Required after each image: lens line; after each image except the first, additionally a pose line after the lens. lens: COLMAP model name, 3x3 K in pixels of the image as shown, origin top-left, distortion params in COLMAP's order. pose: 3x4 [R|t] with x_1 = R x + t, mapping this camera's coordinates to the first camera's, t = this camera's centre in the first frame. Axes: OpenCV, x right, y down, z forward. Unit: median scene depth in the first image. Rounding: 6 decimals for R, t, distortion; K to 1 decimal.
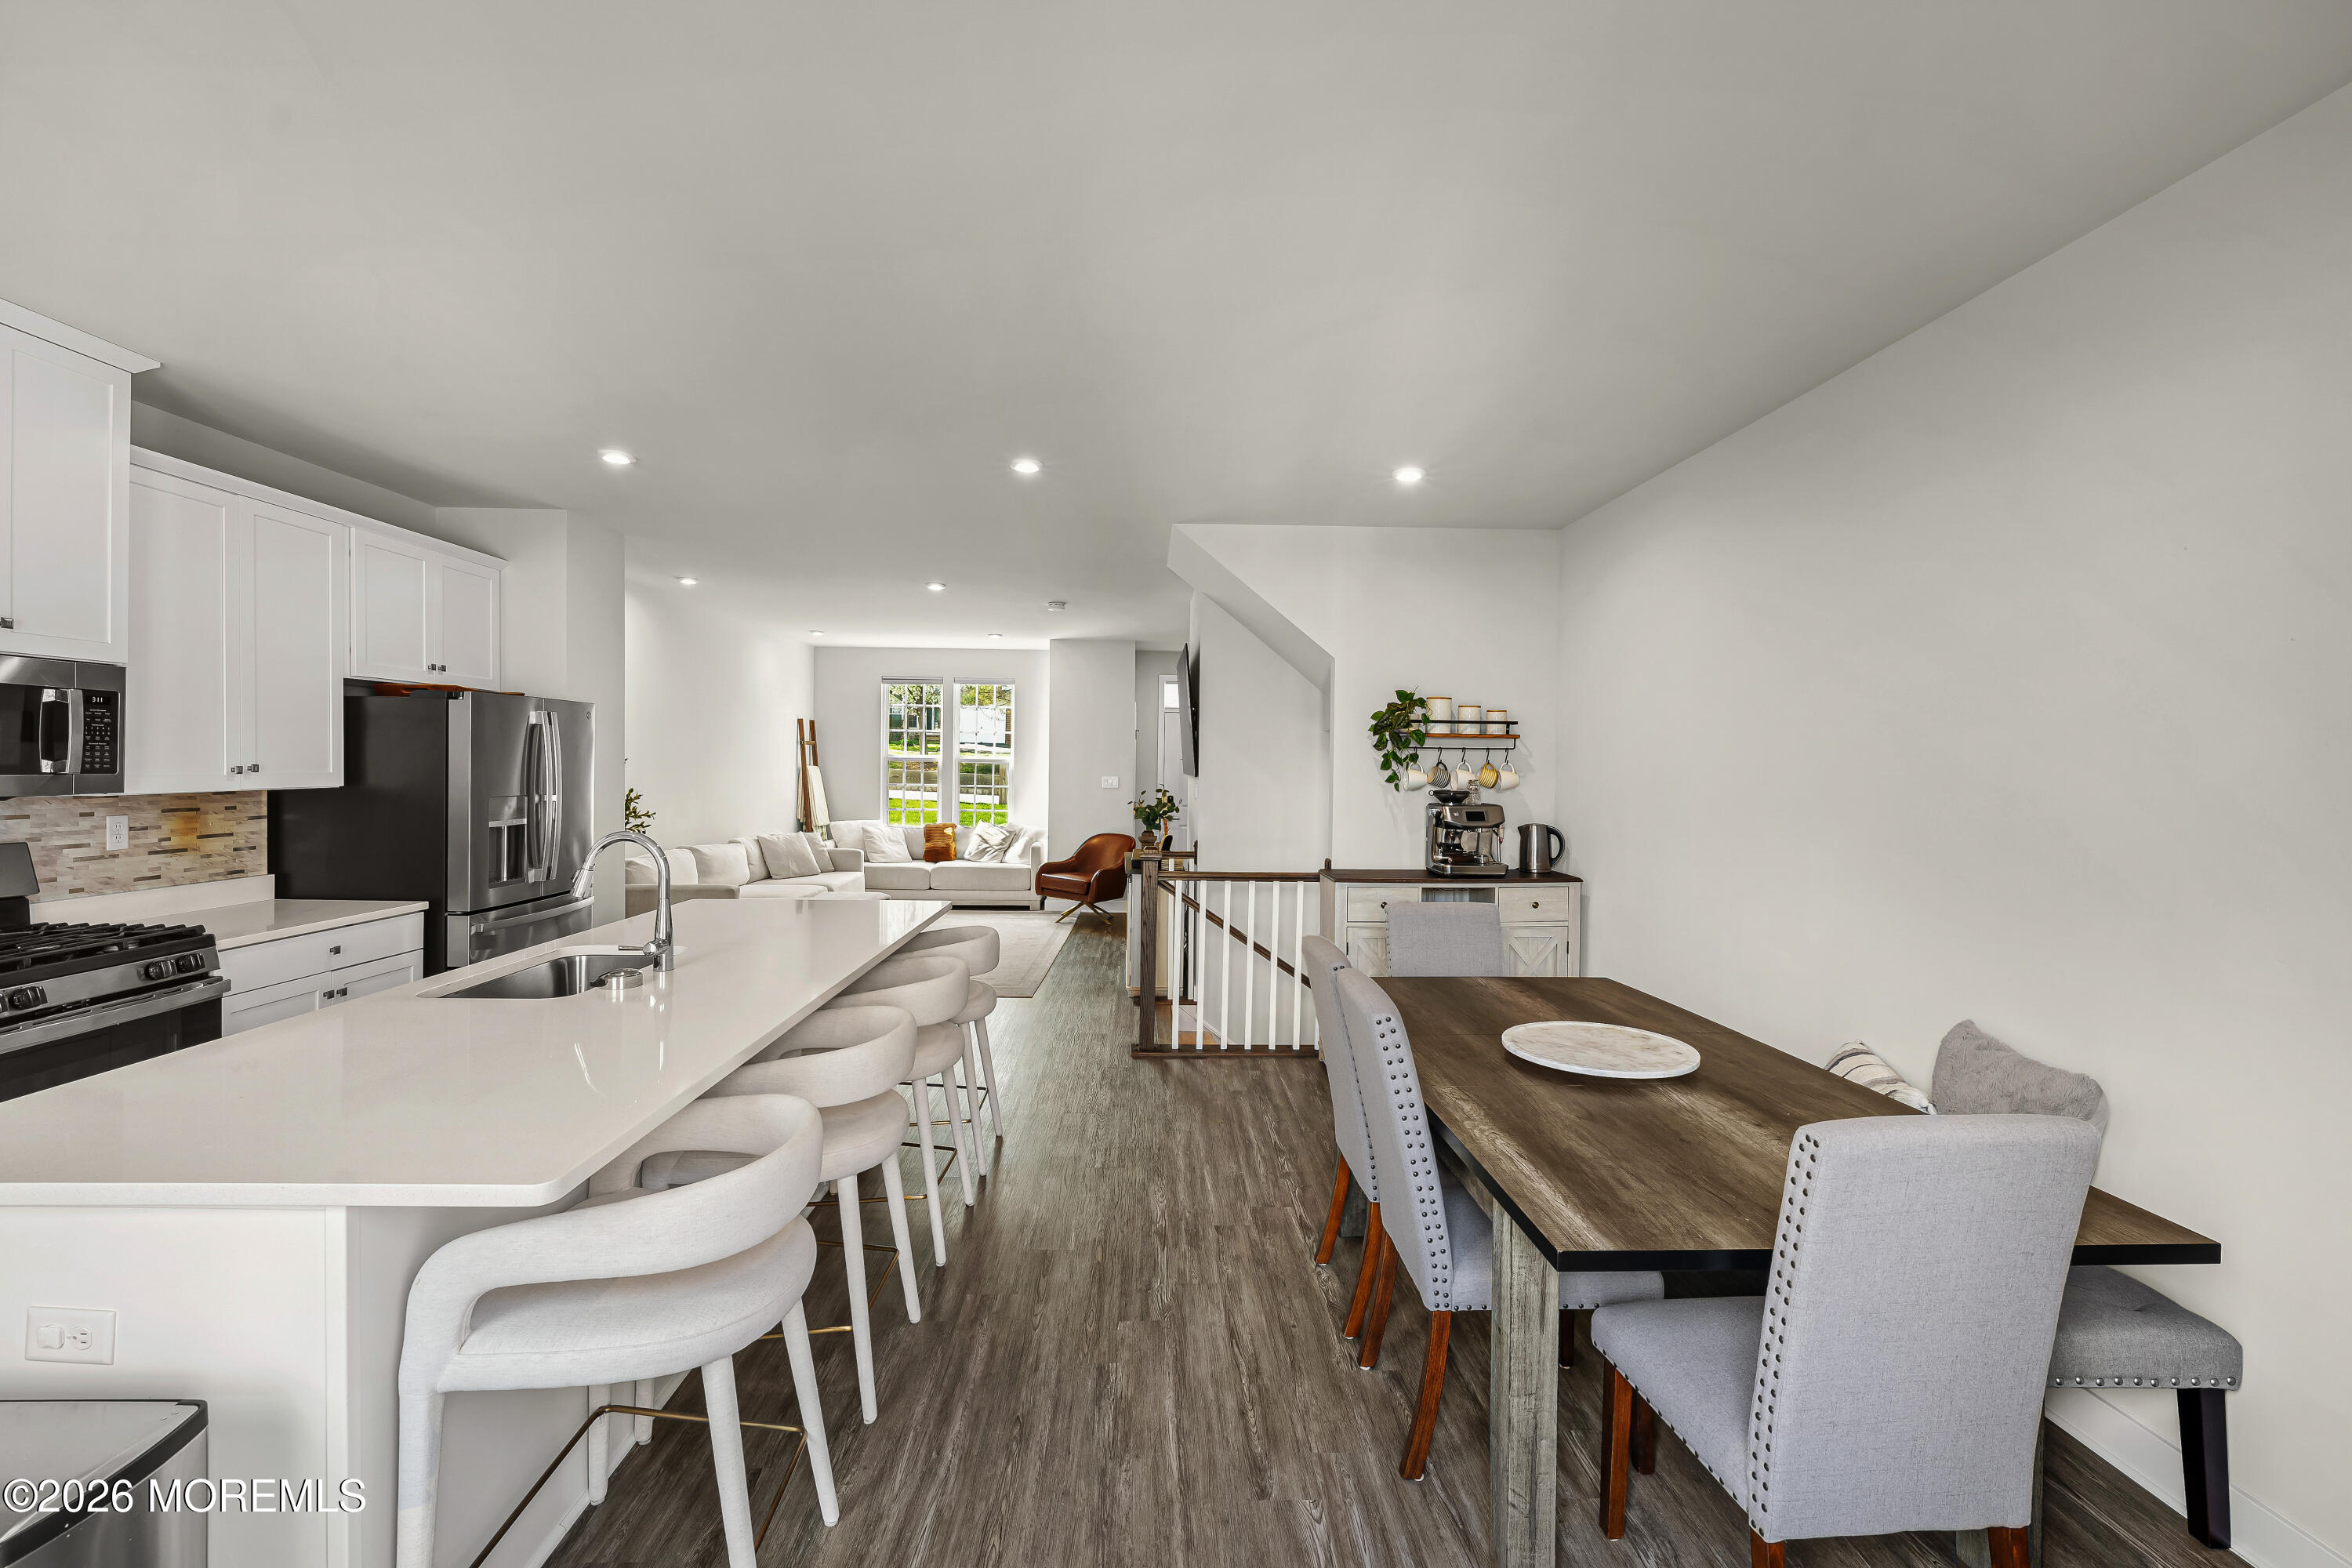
lens RADIAL K [[967.4, 0, 1166.9], [0, 967.4, 768.6], [0, 0, 1]] dist [0.003047, 0.000553]
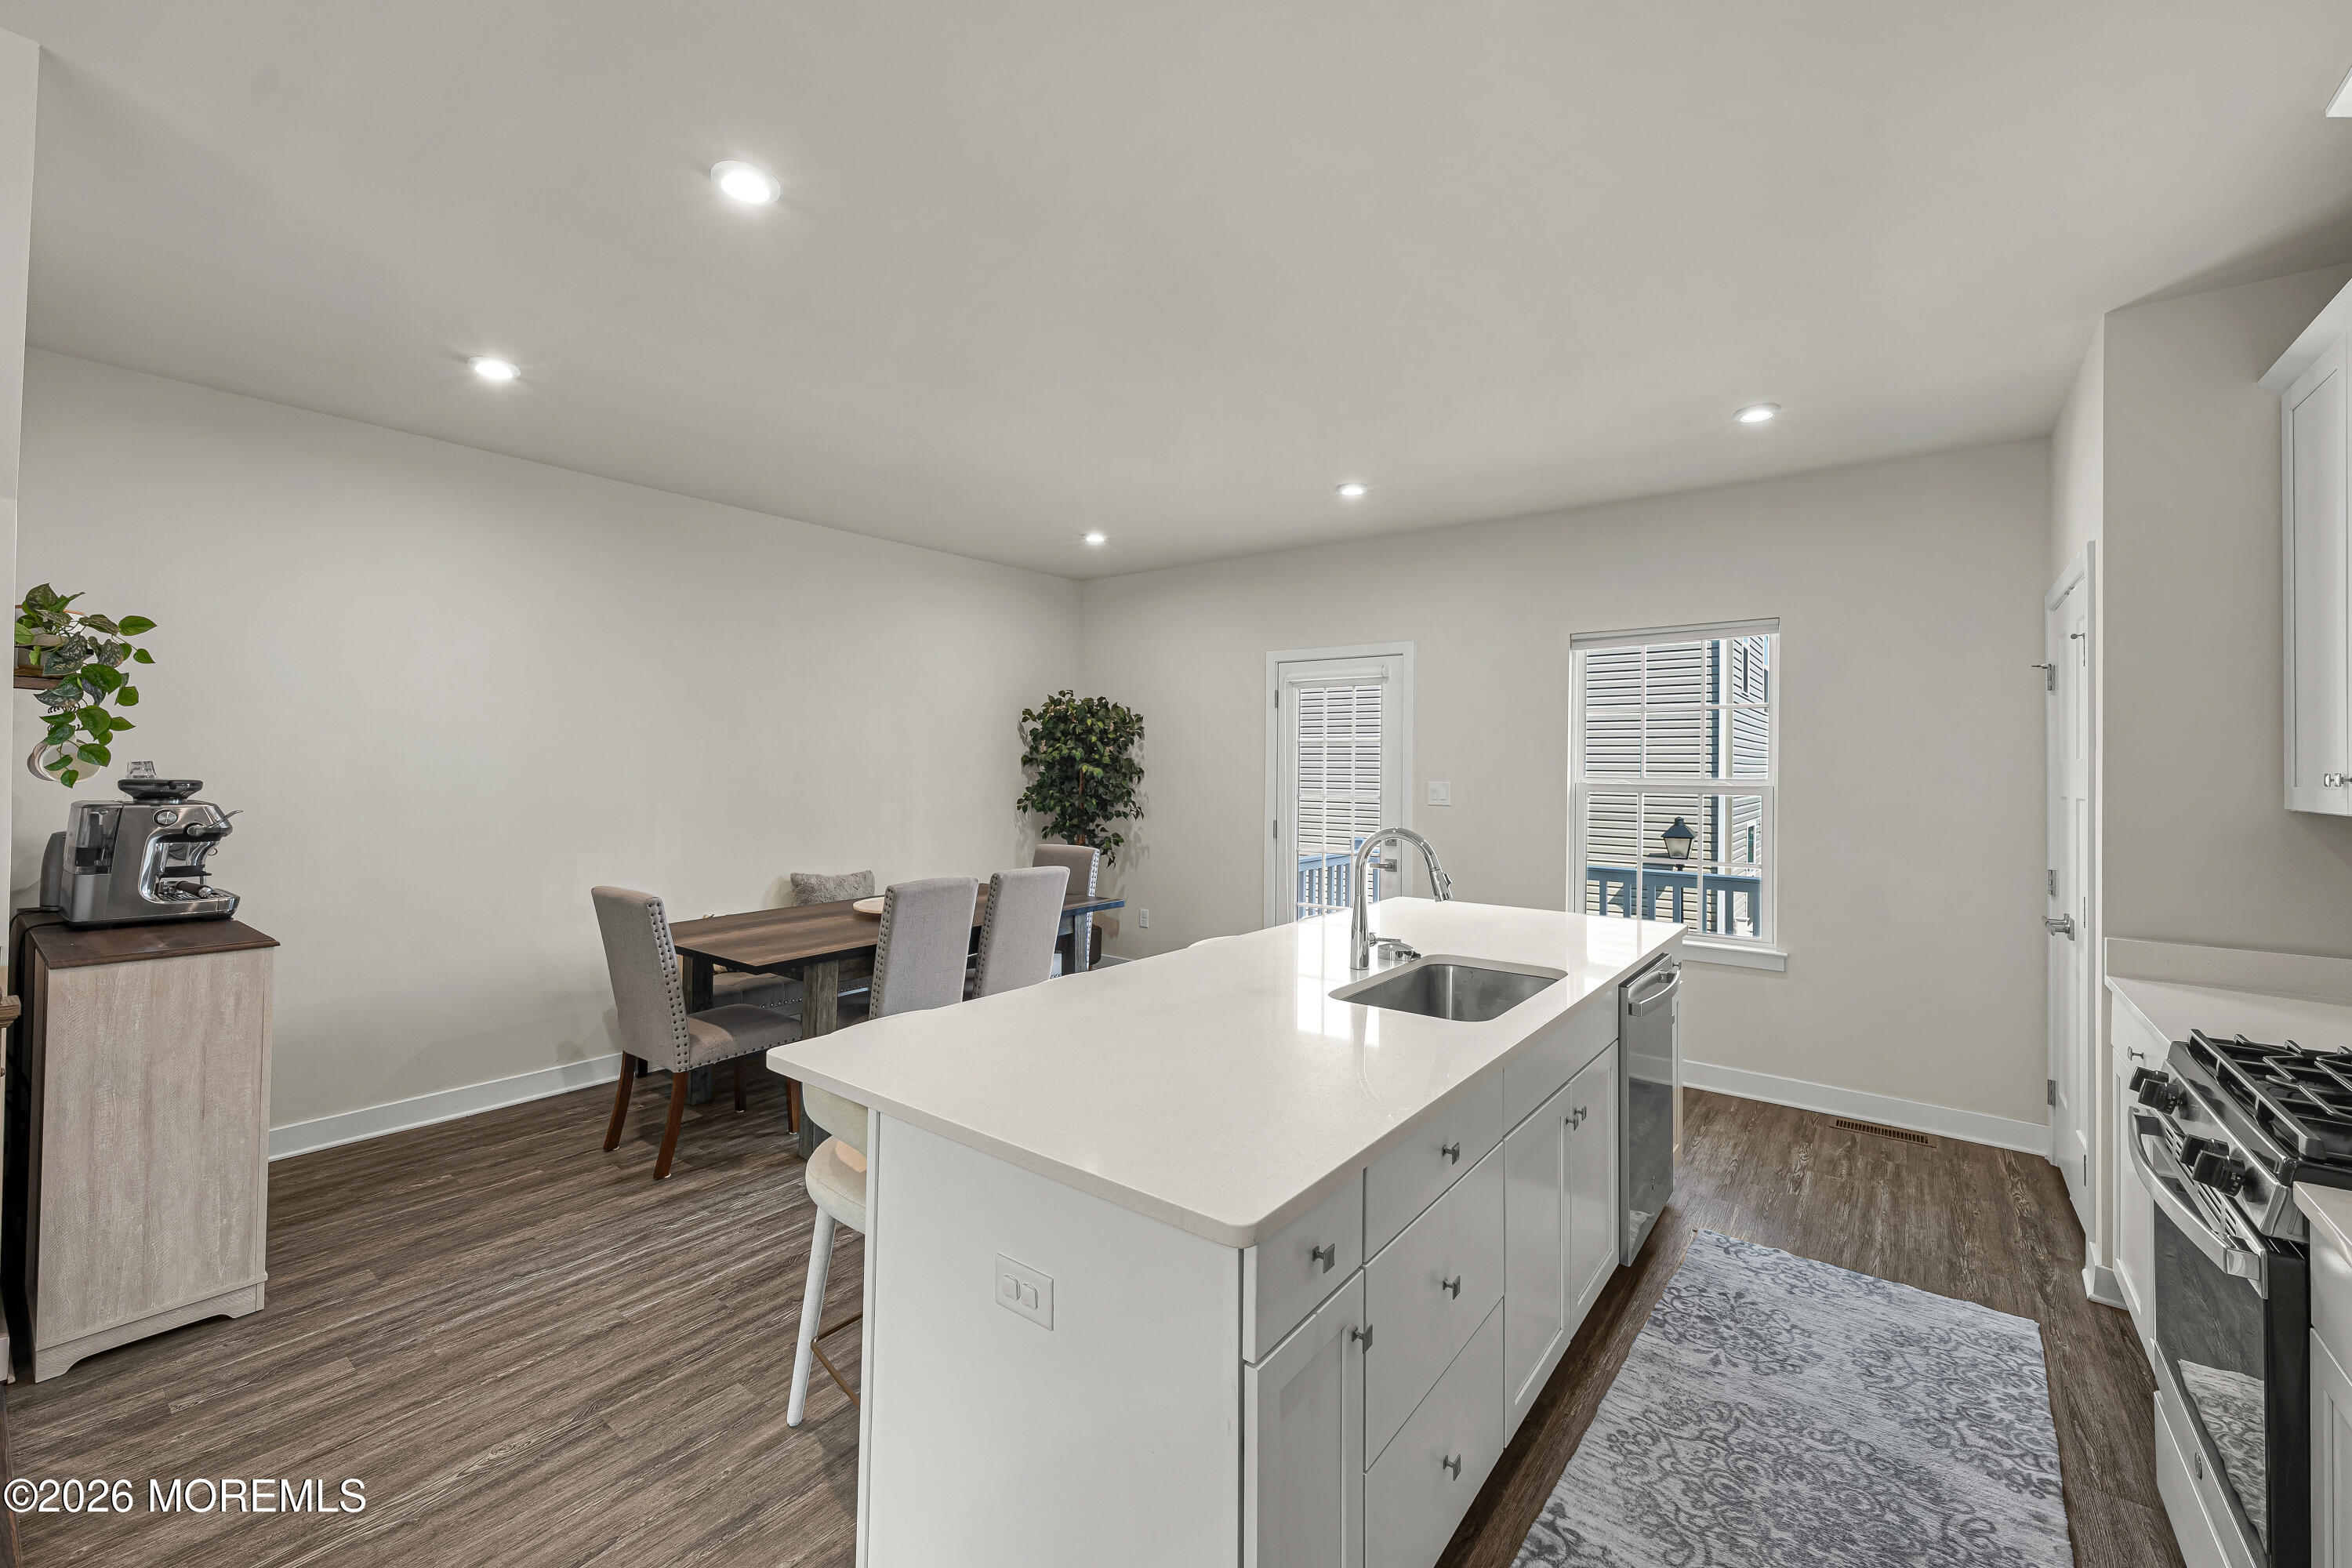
lens RADIAL K [[981.4, 0, 1154.2], [0, 981.4, 760.5], [0, 0, 1]] dist [-0.003012, 0.001966]
pose [[-0.763732, -0.015409, 0.645350, -0.559352], [-0.015700, 0.999863, 0.005294, -0.001016], [-0.645343, -0.006089, -0.763869, 1.066039]]
